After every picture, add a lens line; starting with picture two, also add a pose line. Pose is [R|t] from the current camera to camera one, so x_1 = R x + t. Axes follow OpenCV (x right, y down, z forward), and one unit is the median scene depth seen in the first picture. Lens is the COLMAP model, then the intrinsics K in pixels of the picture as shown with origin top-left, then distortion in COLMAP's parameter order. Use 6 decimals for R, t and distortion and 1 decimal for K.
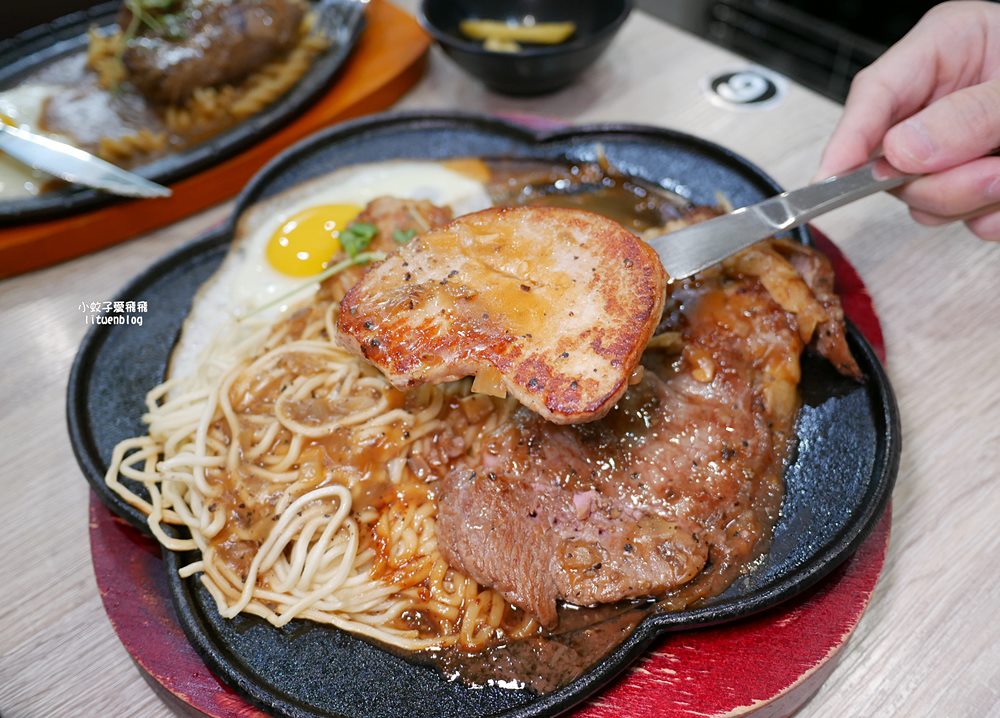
lens RADIAL K [[805.7, 0, 499.5], [0, 805.7, 357.6], [0, 0, 1]] dist [-0.034568, -0.009052]
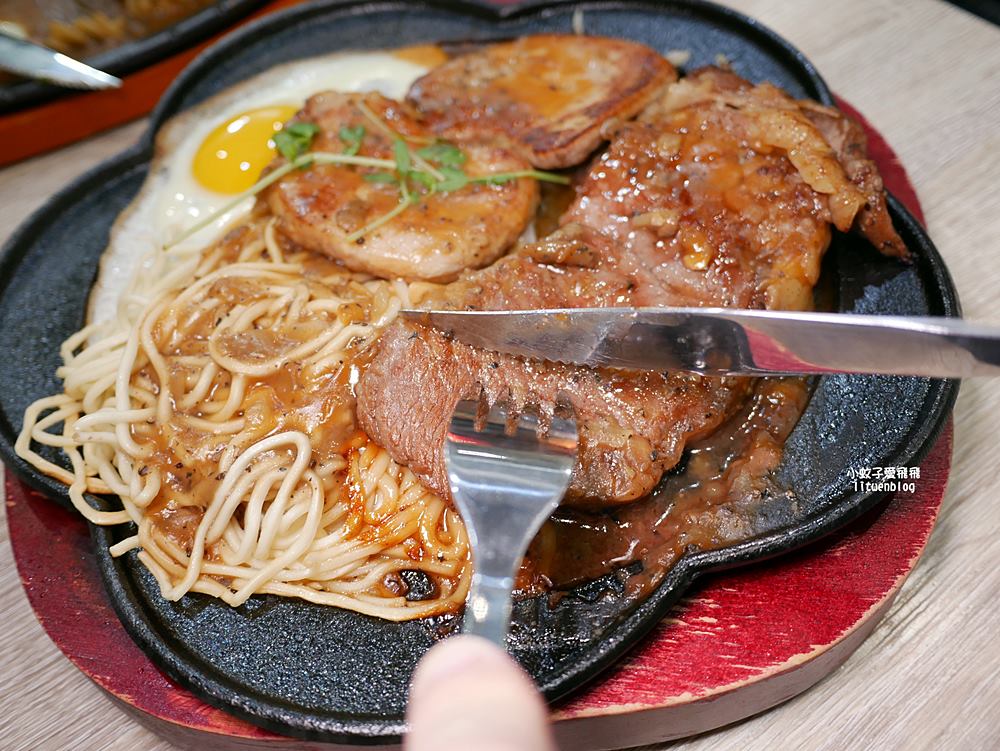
lens RADIAL K [[832.0, 0, 499.3], [0, 832.0, 375.4], [0, 0, 1]] dist [-0.039216, 0.007317]
pose [[0.996787, -0.078146, 0.017583, -0.000674], [0.076037, 0.992174, 0.099042, 0.032422], [-0.025185, -0.097387, 0.994928, 0.149096]]
